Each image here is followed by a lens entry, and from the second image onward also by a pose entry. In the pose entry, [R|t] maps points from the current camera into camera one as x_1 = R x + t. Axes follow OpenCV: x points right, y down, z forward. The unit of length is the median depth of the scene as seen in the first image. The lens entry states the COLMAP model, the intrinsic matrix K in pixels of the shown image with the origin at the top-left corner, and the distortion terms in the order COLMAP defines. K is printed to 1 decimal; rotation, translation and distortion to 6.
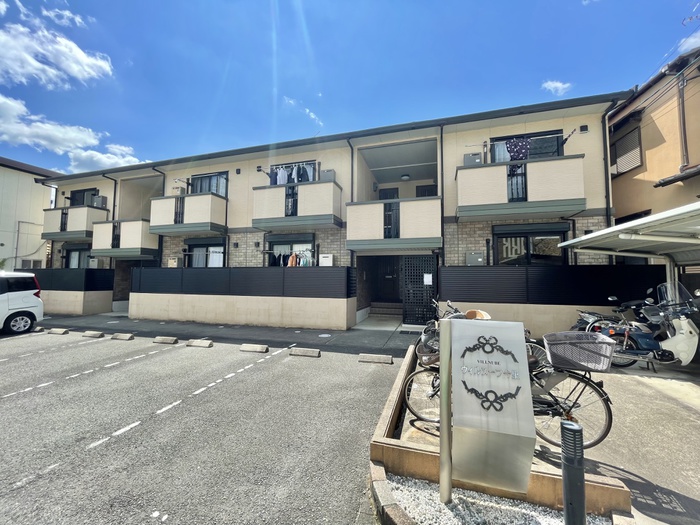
lens RADIAL K [[284.2, 0, 354.7], [0, 284.2, 262.9], [0, 0, 1]] dist [-0.003938, 0.002106]
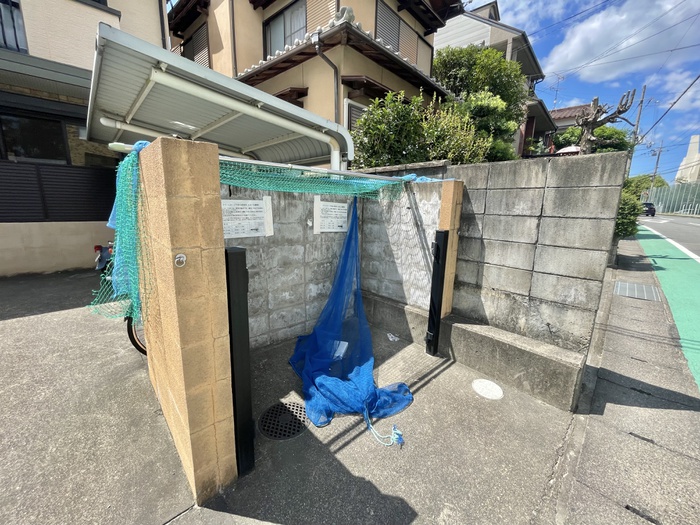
lens RADIAL K [[284.2, 0, 346.1], [0, 284.2, 261.7], [0, 0, 1]] dist [-0.003938, 0.002106]
pose [[0.519124, -0.166199, 0.838384, 0.327330], [-0.070885, 0.969160, 0.236016, 0.021244], [-0.851754, -0.181951, 0.491334, 0.026815]]
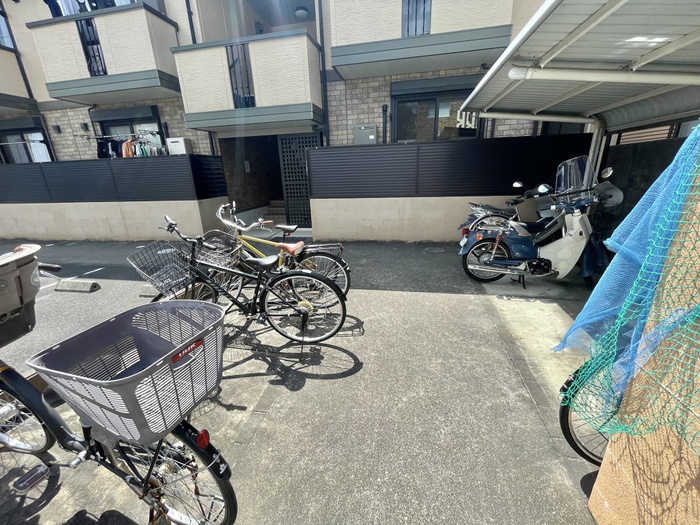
lens RADIAL K [[284.2, 0, 351.9], [0, 284.2, 262.0], [0, 0, 1]] dist [-0.003938, 0.002106]
pose [[0.995012, -0.067643, 0.073324, 0.307818], [0.036548, 0.931080, 0.362980, 0.020793], [-0.092823, -0.358489, 0.928907, 0.206603]]
